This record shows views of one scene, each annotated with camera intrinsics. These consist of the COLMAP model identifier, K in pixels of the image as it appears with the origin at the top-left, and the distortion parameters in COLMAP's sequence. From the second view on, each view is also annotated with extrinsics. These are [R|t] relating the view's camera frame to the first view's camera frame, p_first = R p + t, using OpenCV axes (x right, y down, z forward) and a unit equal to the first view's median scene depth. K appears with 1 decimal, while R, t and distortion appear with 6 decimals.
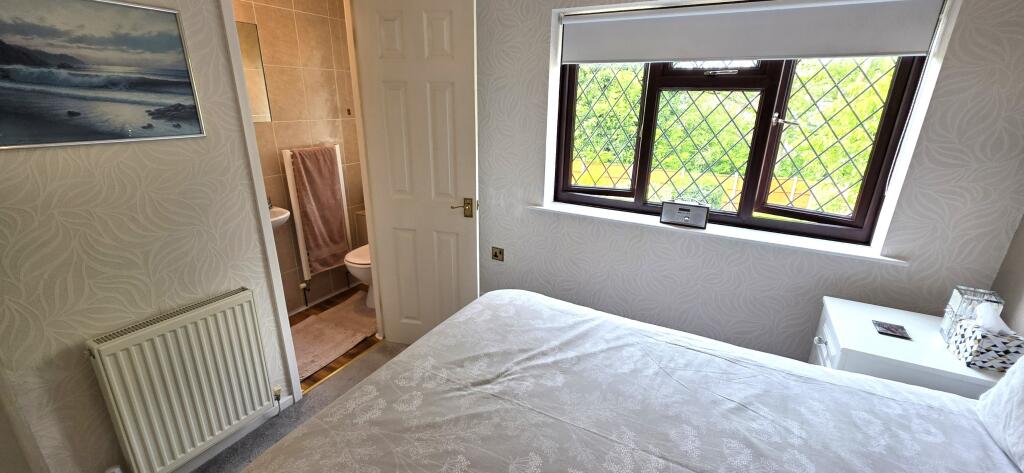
lens RADIAL K [[411.0, 0, 512.0], [0, 411.0, 229.9], [0, 0, 1]] dist [0.002475, -0.000047]
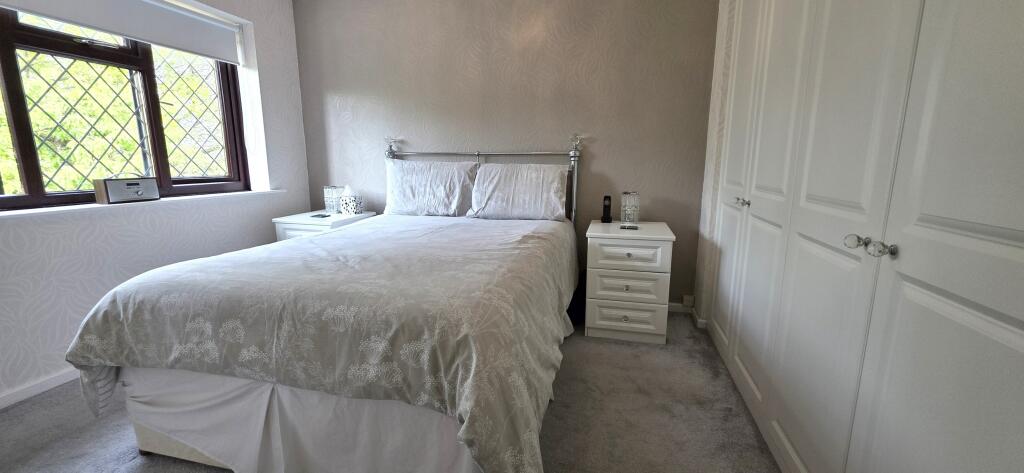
lens RADIAL K [[411.0, 0, 510.8], [0, 411.0, 236.8], [0, 0, 1]] dist [0.002475, -0.000047]
pose [[-0.242039, -0.197335, 0.949987, -0.758811], [0.293878, 0.918199, 0.265607, 0.069282], [-0.924691, 0.343468, -0.164247, 0.411419]]
